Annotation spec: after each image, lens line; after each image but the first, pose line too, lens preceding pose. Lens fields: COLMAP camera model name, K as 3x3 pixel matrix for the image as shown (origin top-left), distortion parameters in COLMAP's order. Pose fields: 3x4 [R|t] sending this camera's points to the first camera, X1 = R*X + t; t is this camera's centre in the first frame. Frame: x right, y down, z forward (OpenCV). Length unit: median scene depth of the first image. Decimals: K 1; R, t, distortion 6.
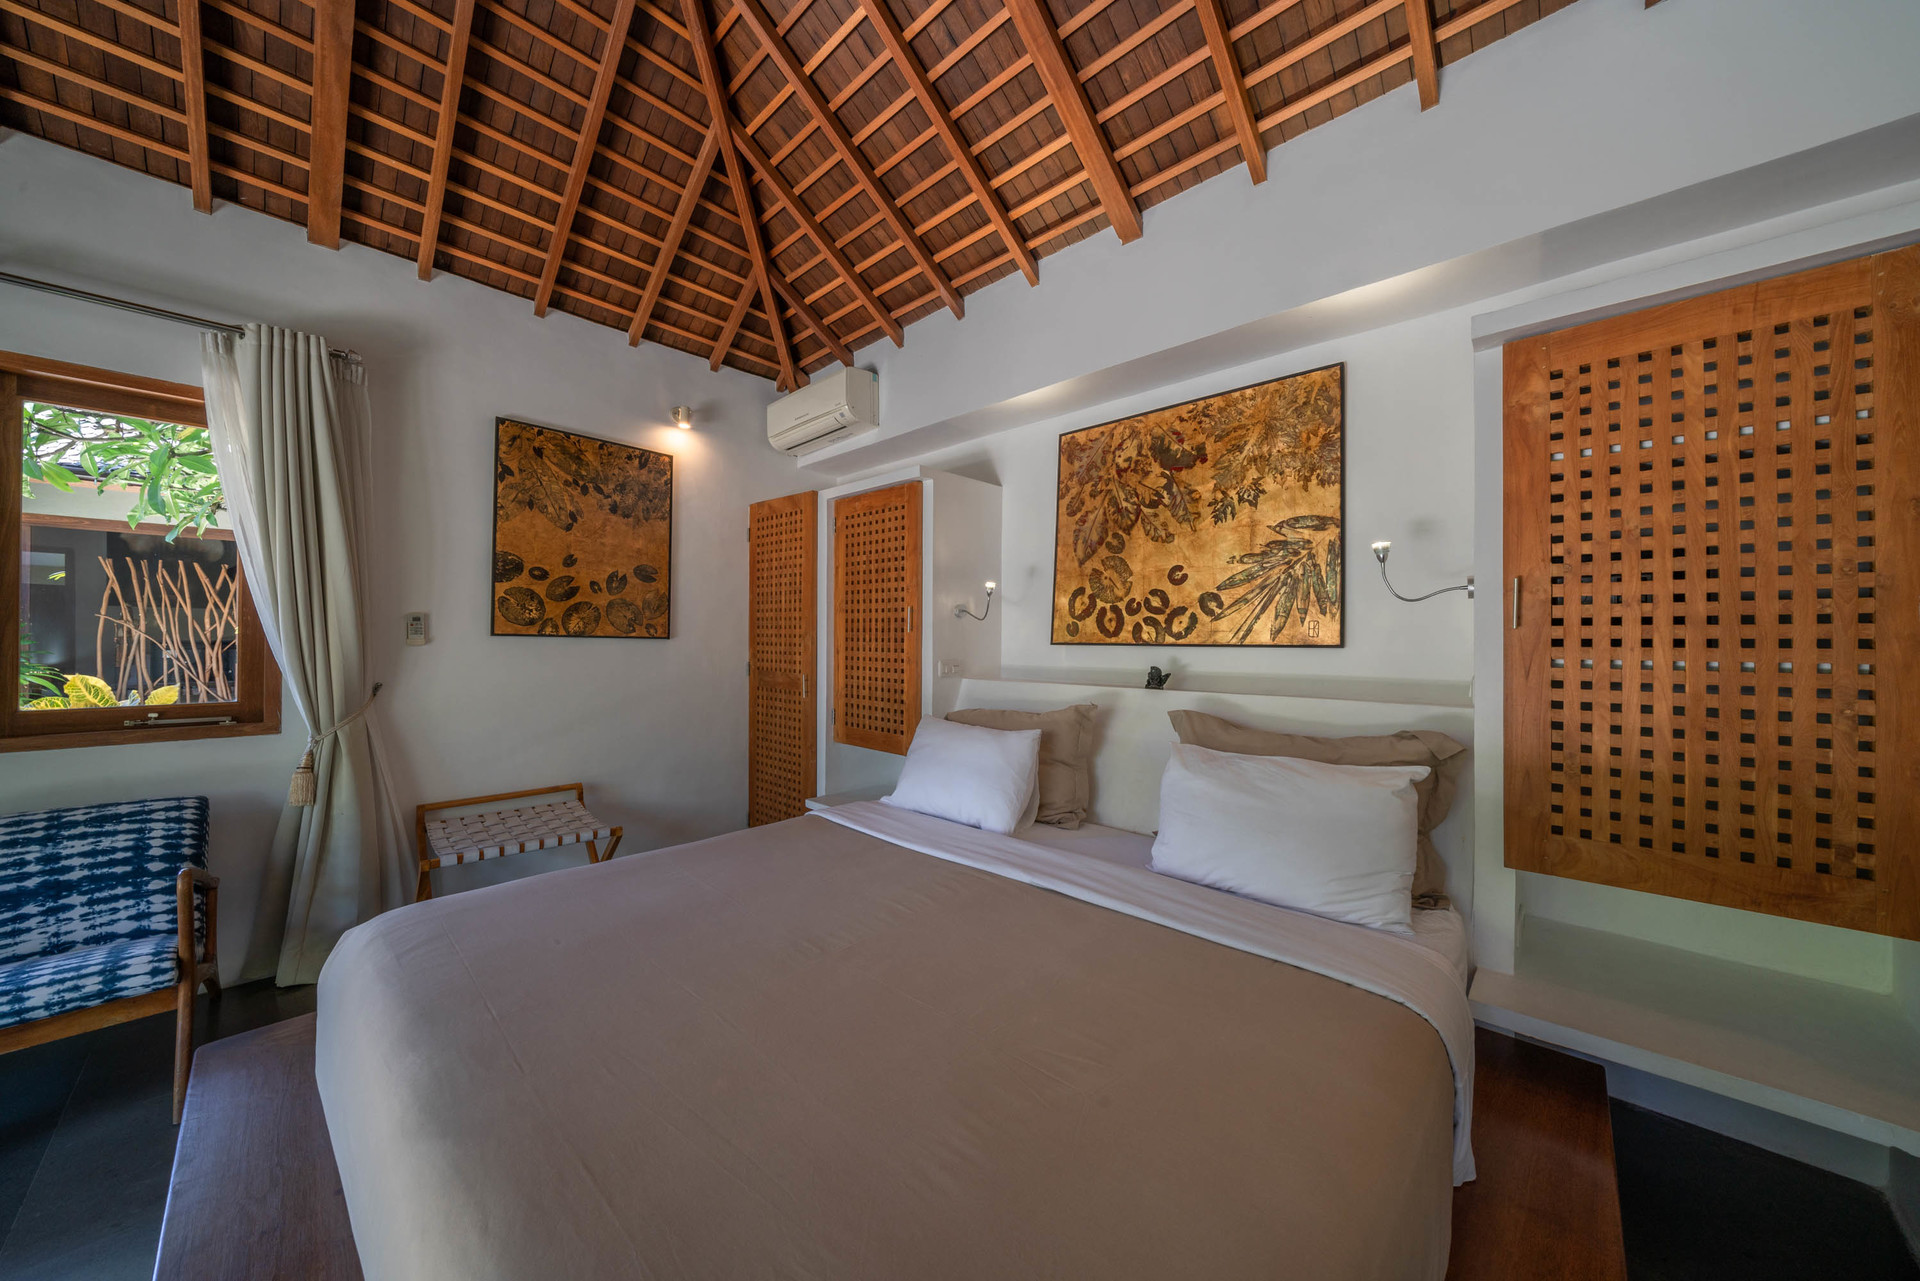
lens RADIAL K [[654.5, 0, 953.9], [0, 654.5, 636.0], [0, 0, 1]] dist [-0.008744, 0.000446]
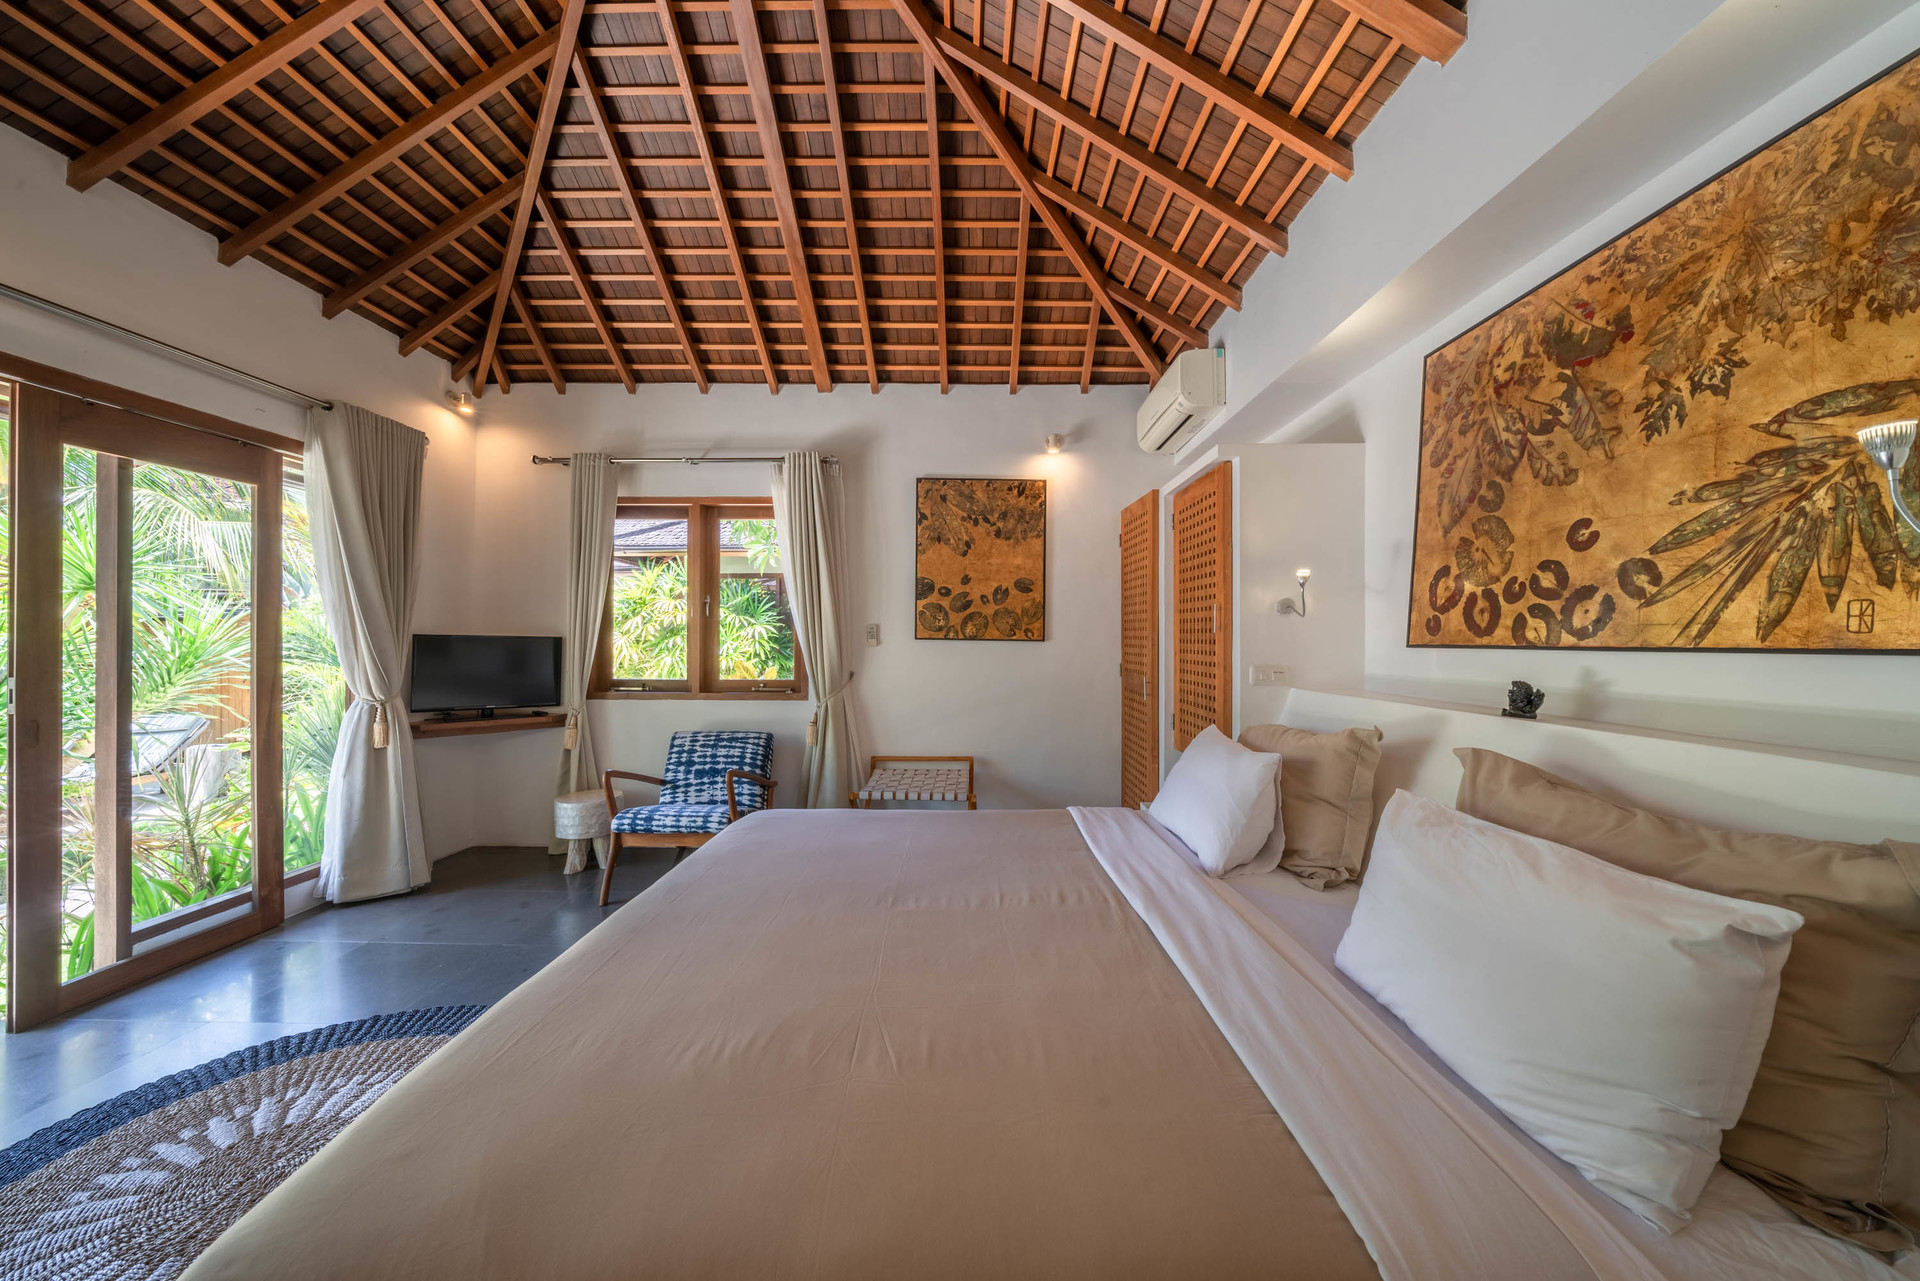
lens RADIAL K [[654.5, 0, 951.8], [0, 654.5, 637.8], [0, 0, 1]] dist [-0.008744, 0.000446]
pose [[0.676515, -0.007178, -0.736394, 0.380117], [0.006001, 0.999973, -0.004234, 0.002877], [0.736405, -0.001554, 0.676539, 0.144985]]
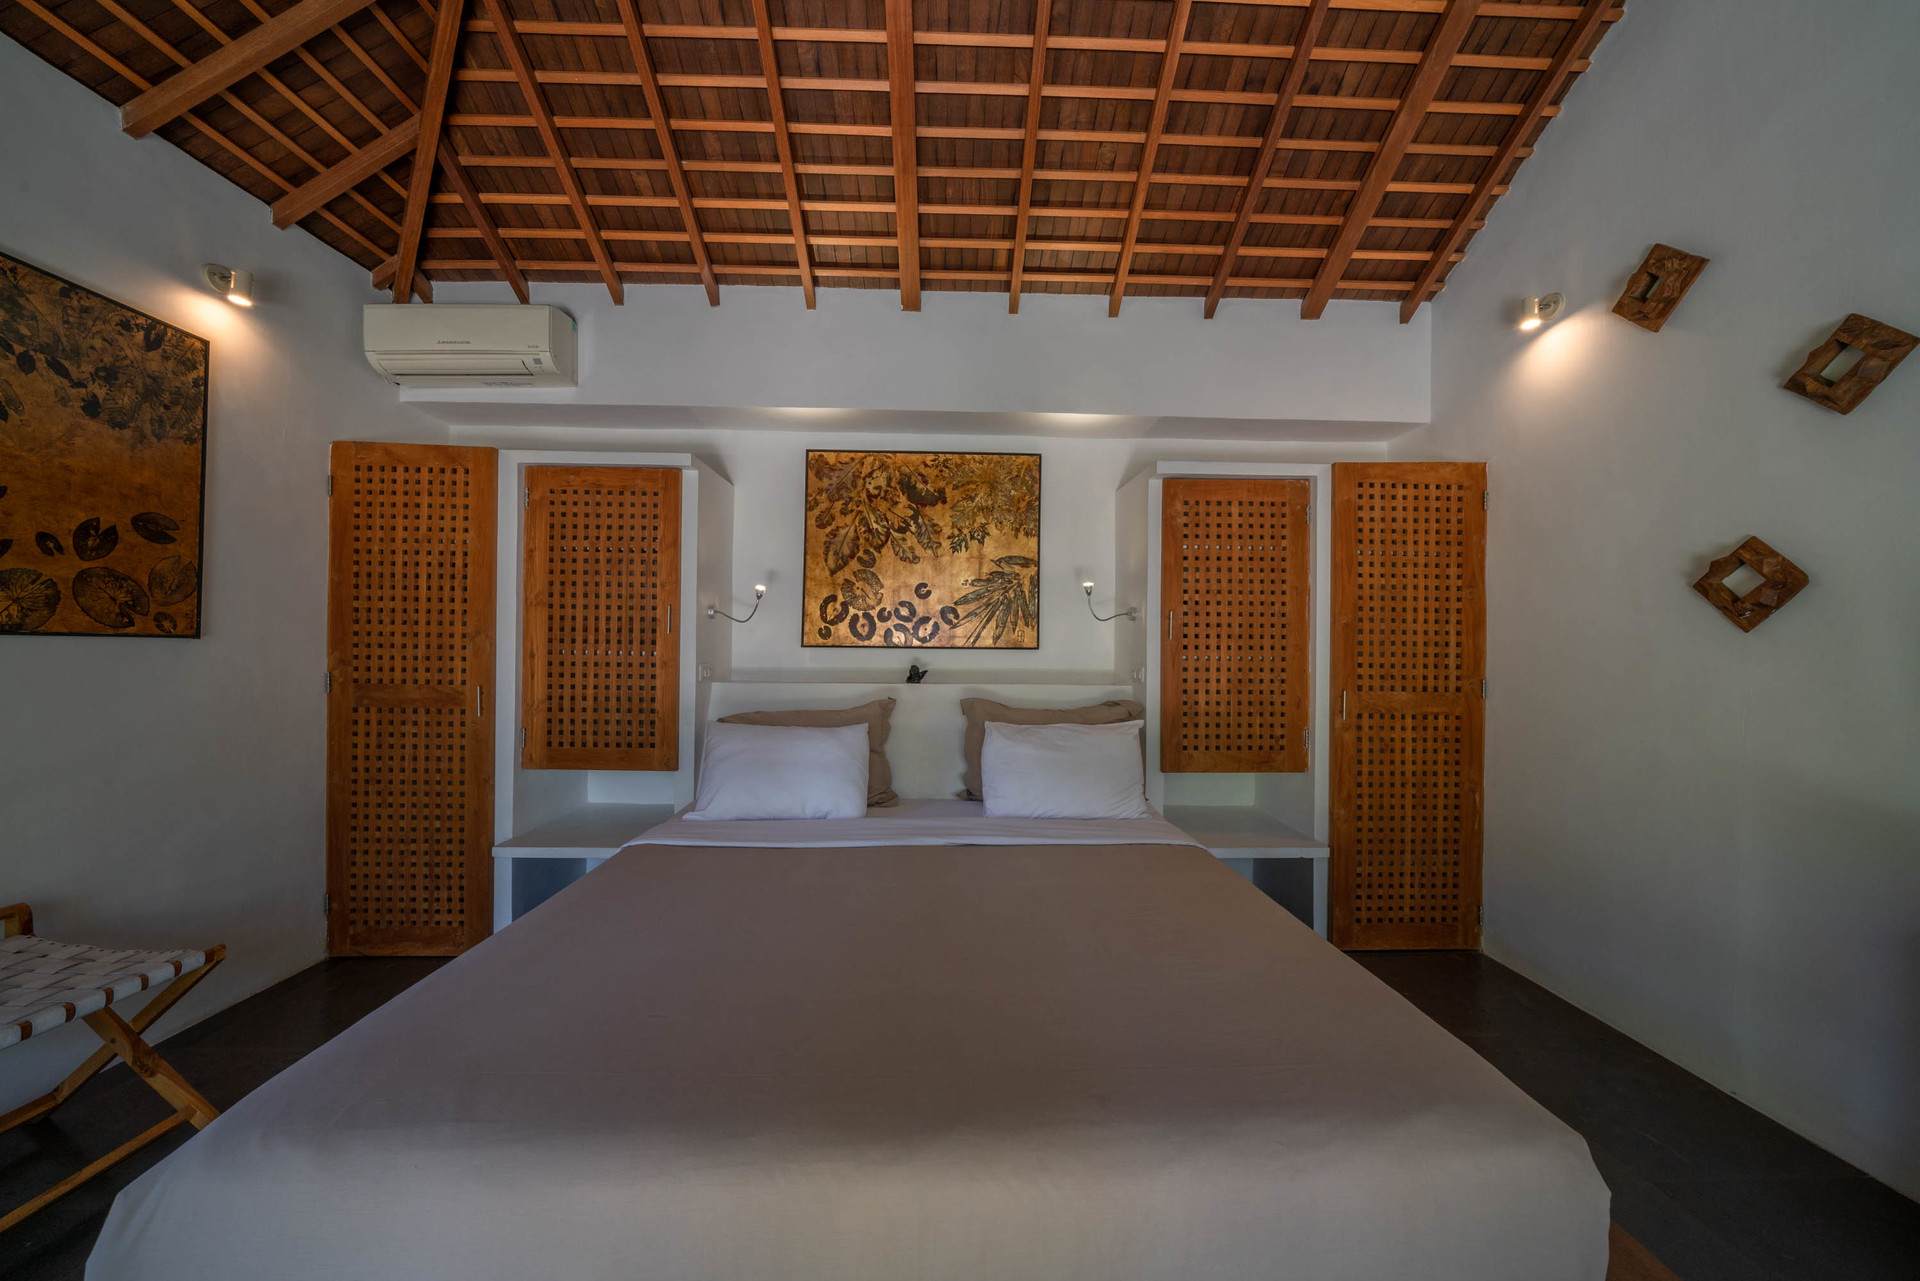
lens RADIAL K [[654.5, 0, 958.5], [0, 654.5, 638.1], [0, 0, 1]] dist [-0.008744, 0.000446]
pose [[0.701179, 0.007895, 0.712942, -0.477772], [-0.011382, 0.999935, 0.000121, -0.004568], [-0.712894, -0.008199, 0.701223, 0.083613]]
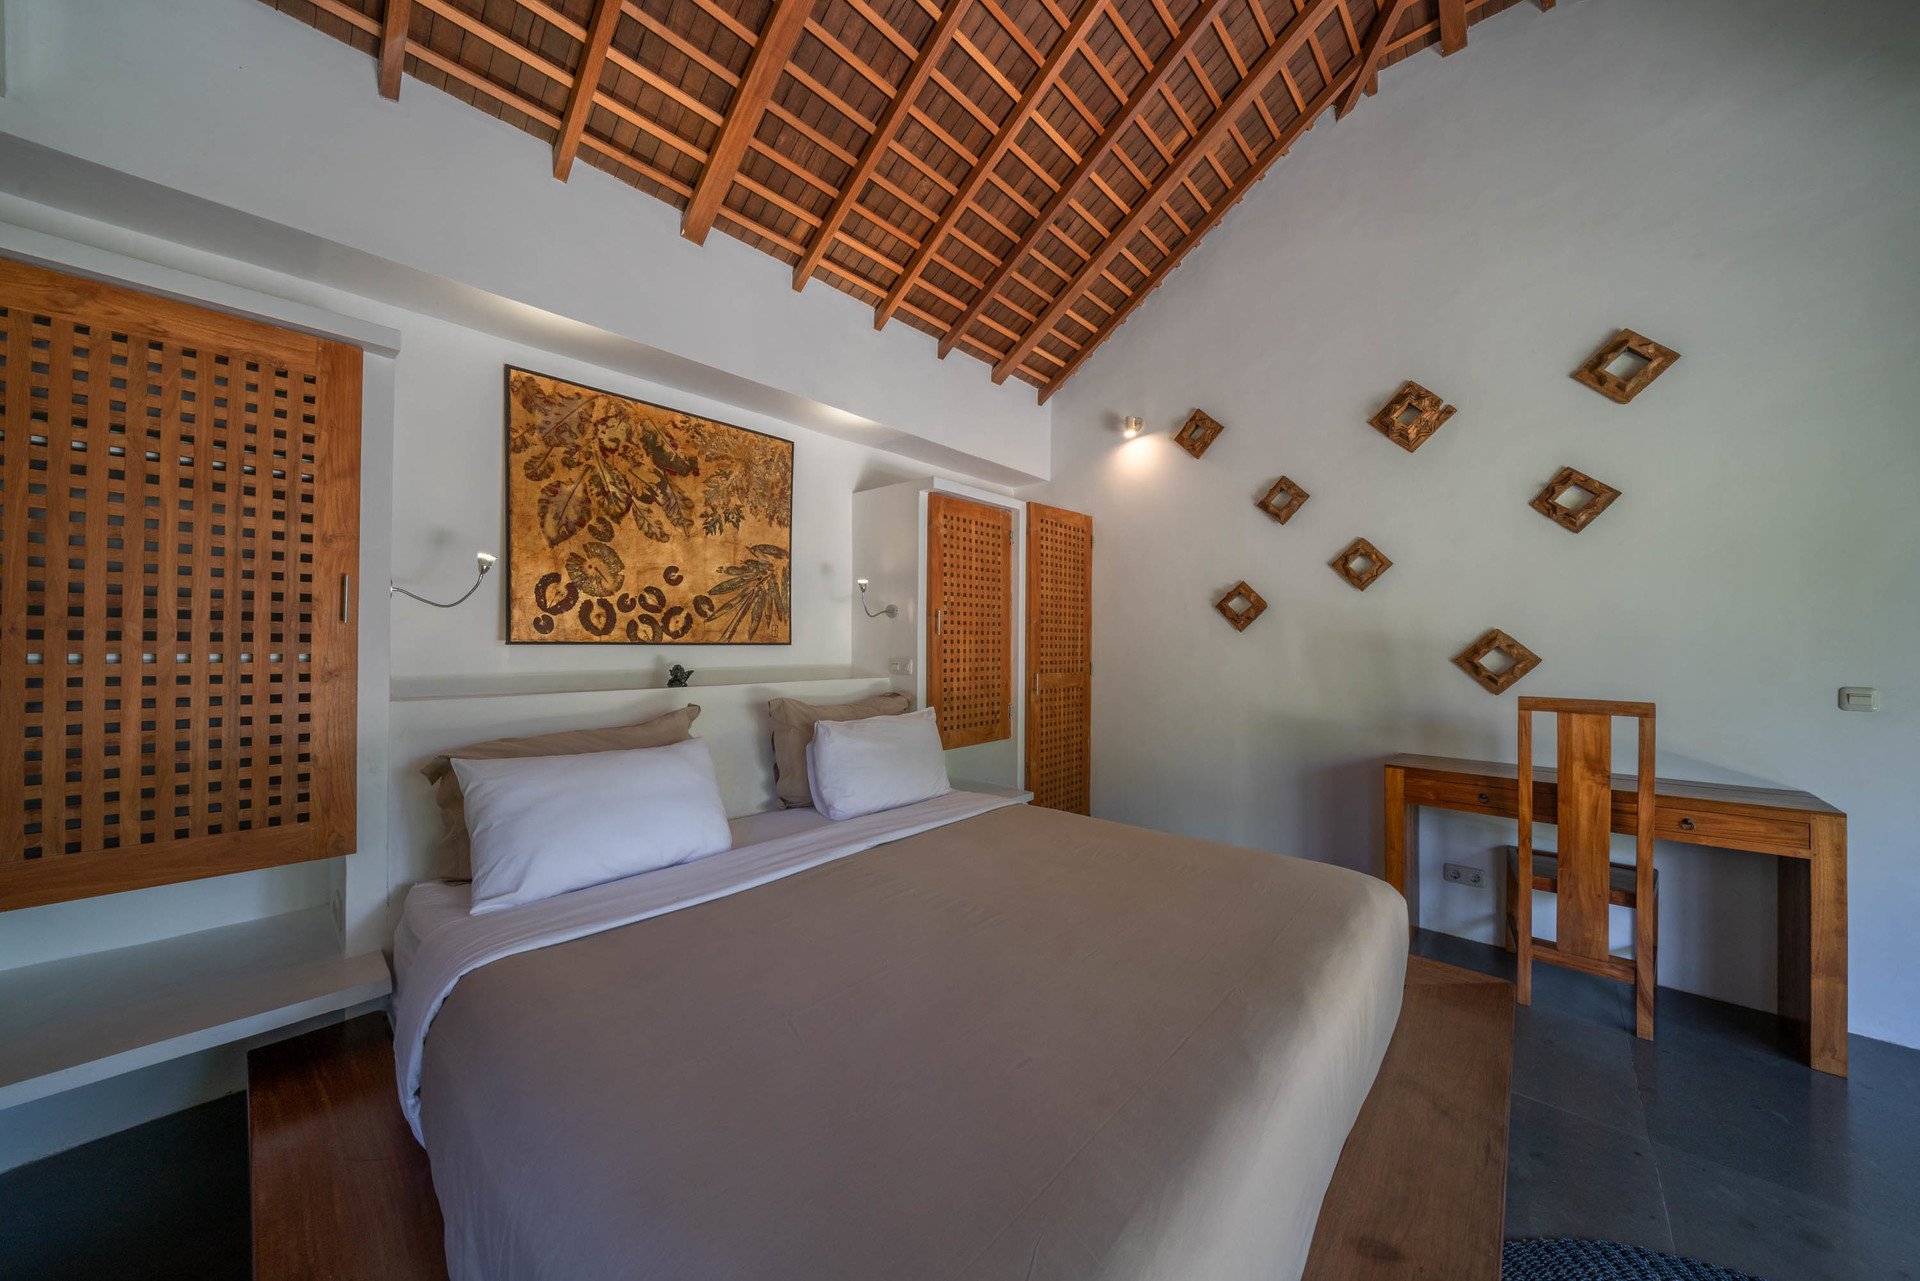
lens RADIAL K [[654.5, 0, 964.6], [0, 654.5, 636.3], [0, 0, 1]] dist [-0.008744, 0.000446]
pose [[-0.039787, 0.005031, 0.999196, -0.685171], [-0.011959, 0.999913, -0.005511, 0.002298], [-0.999137, -0.012169, -0.039724, 0.566857]]
